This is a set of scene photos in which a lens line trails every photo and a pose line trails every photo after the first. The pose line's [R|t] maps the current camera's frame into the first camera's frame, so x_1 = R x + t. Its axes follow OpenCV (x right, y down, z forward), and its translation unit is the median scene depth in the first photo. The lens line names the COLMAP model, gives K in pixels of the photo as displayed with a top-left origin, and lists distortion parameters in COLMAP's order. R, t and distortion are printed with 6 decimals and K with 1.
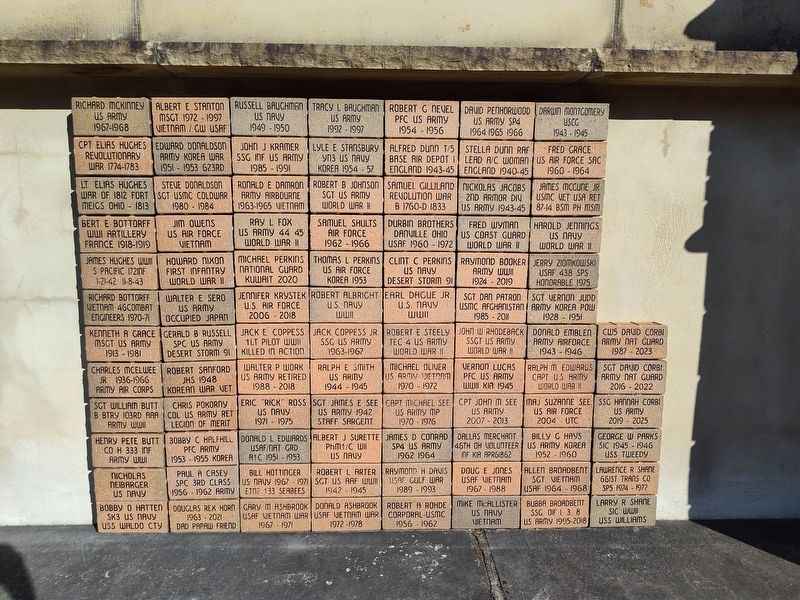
lens RADIAL K [[544.8, 0, 403.5], [0, 544.8, 295.8], [0, 0, 1]] dist [0.021269, -0.018010]
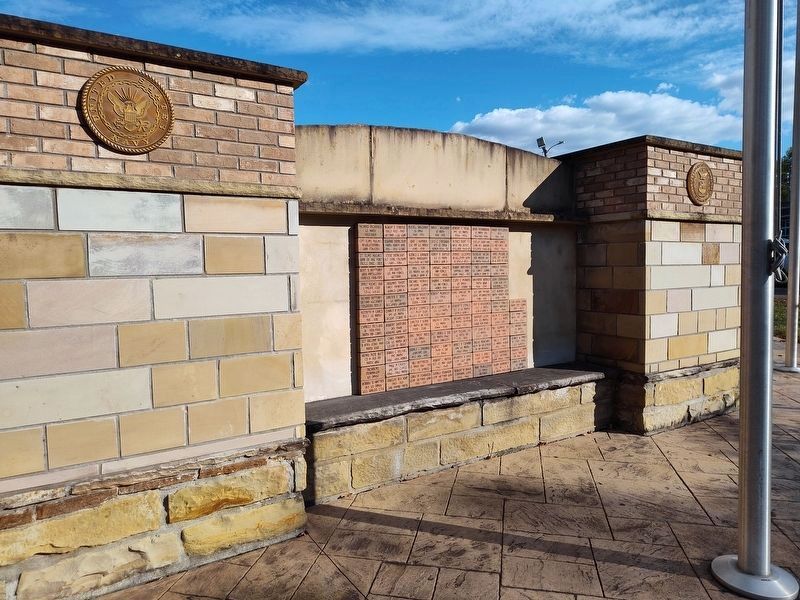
lens RADIAL K [[544.8, 0, 398.2], [0, 544.8, 302.2], [0, 0, 1]] dist [0.021269, -0.018010]
pose [[0.865973, -0.054472, 0.497116, -1.696906], [0.090751, 0.994663, -0.049097, 0.161870], [-0.491788, 0.087631, 0.866294, -1.313038]]
